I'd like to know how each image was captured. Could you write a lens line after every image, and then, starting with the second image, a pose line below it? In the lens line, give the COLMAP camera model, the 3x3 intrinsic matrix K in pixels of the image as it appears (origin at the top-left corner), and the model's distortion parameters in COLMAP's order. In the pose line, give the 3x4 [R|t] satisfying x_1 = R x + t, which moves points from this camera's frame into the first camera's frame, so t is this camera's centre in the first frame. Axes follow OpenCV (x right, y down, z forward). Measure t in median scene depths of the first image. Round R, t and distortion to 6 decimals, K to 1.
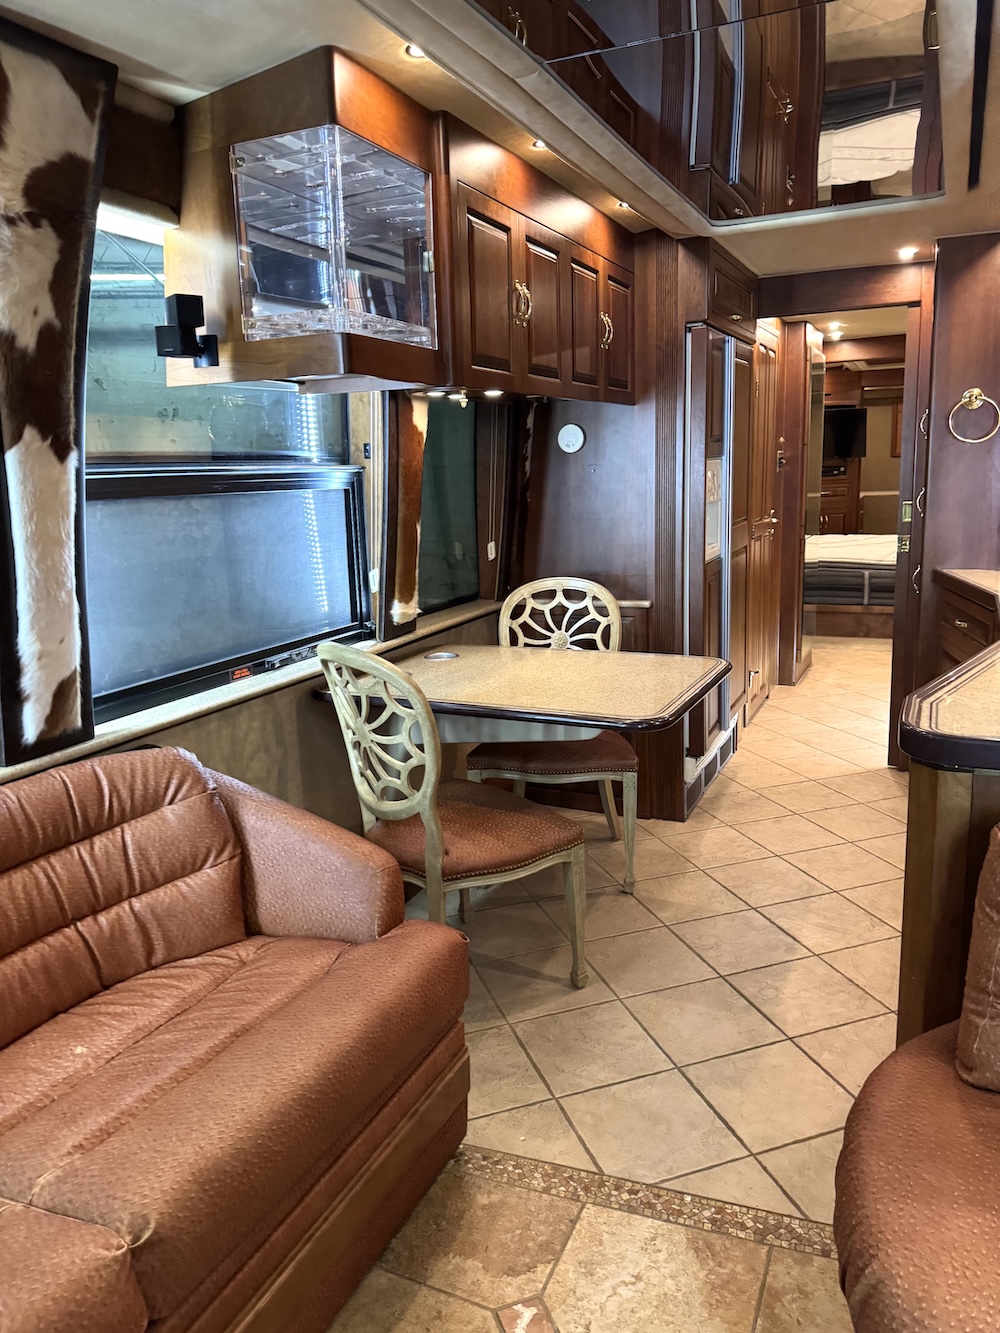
lens RADIAL K [[941.7, 0, 501.8], [0, 941.7, 664.1], [0, 0, 1]] dist [0.022800, -0.008022]
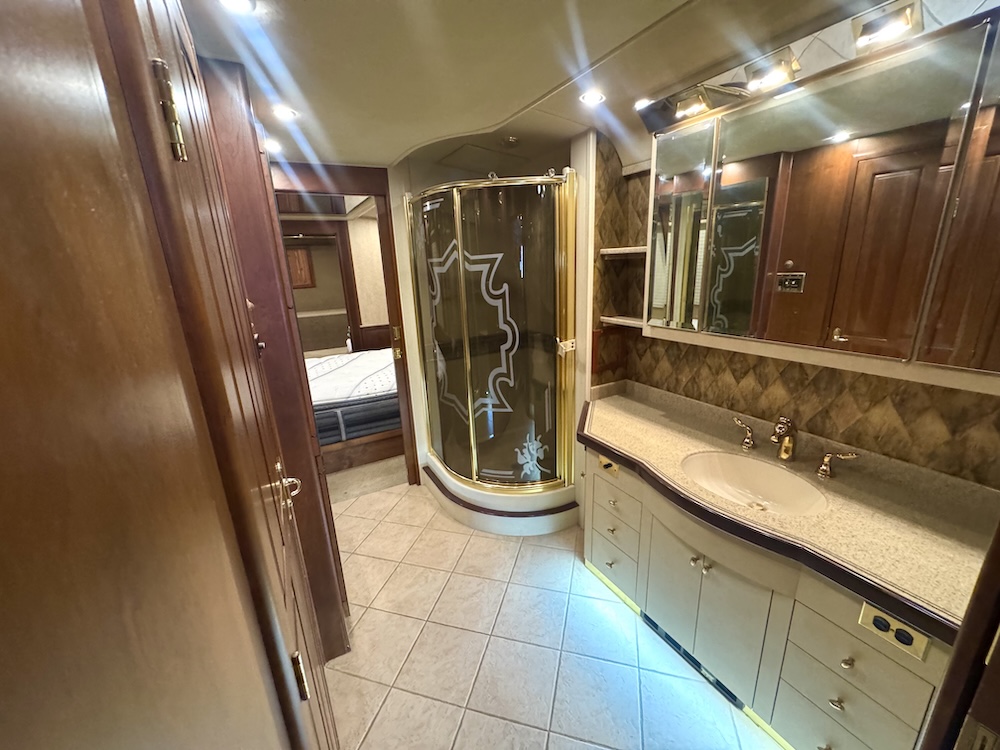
lens RADIAL K [[399.5, 0, 500.2], [0, 399.5, 375.2], [0, 0, 1]] dist [0.006279, 0.000535]
pose [[0.584043, -0.202586, 0.786036, 0.321256], [0.181525, 0.976428, 0.116778, -0.329382], [-0.791165, 0.074482, 0.607050, 1.249899]]
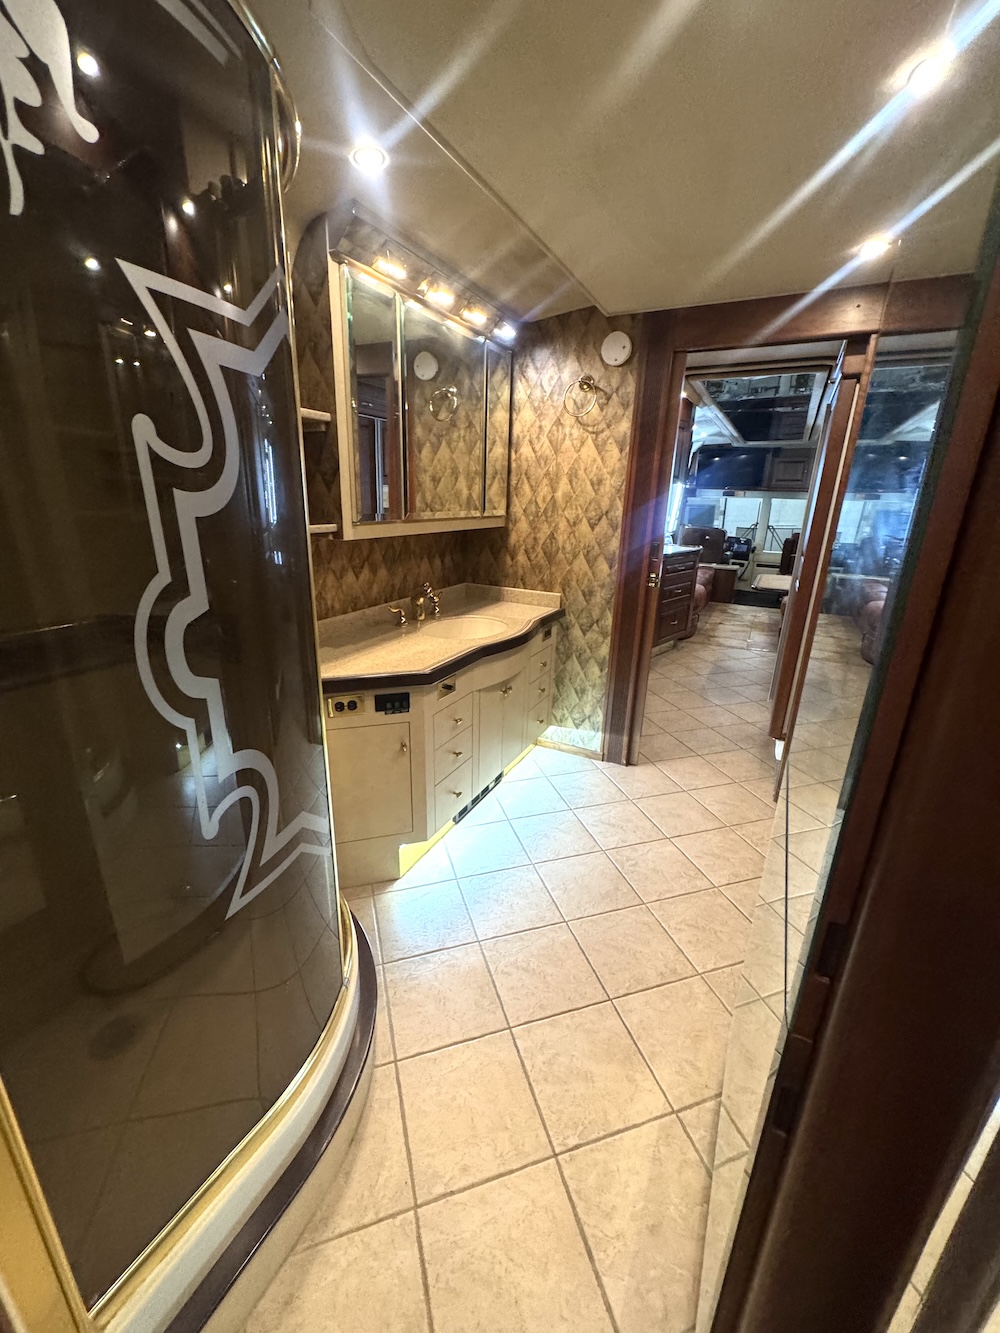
lens RADIAL K [[532.5, 0, 503.0], [0, 532.5, 664.4], [0, 0, 1]] dist [0.006279, 0.000535]
pose [[-0.999241, 0.004233, 0.038714, 0.705918], [0.022749, 0.870291, 0.492013, -0.436865], [-0.031610, 0.492521, -0.869727, 1.961463]]
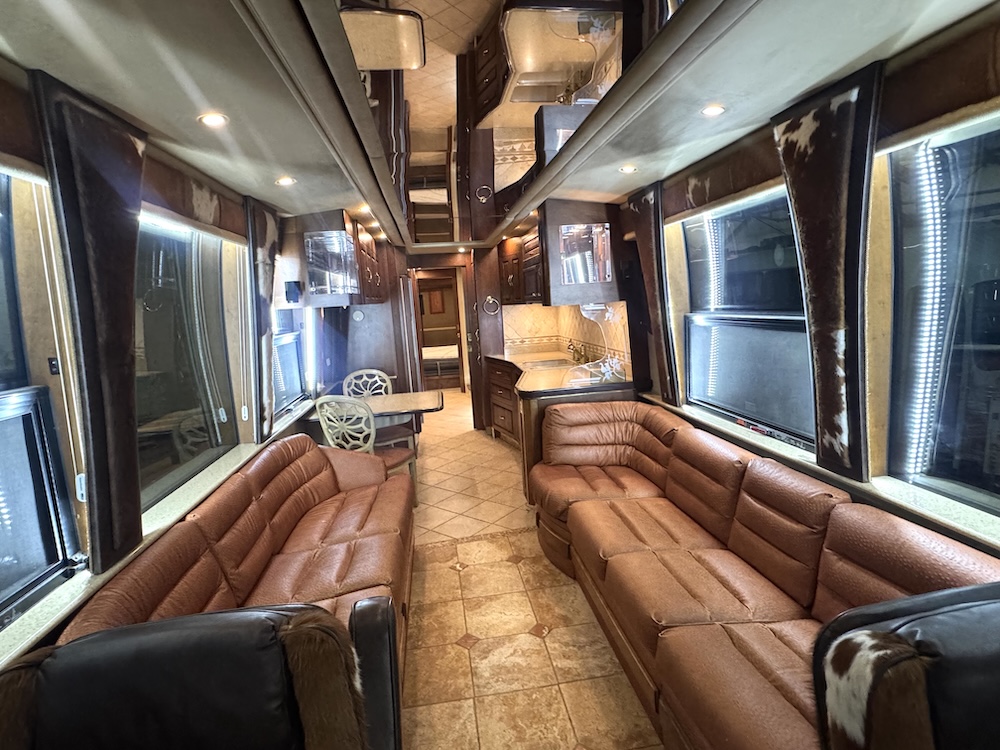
lens RADIAL K [[505.6, 0, 499.0], [0, 505.6, 377.6], [0, 0, 1]] dist [0.002343, 0.000323]
pose [[0.841103, -0.098256, 0.531875, -0.373925], [0.142220, 0.988934, -0.042215, 0.040493], [-0.521842, 0.111150, 0.845770, -0.369189]]
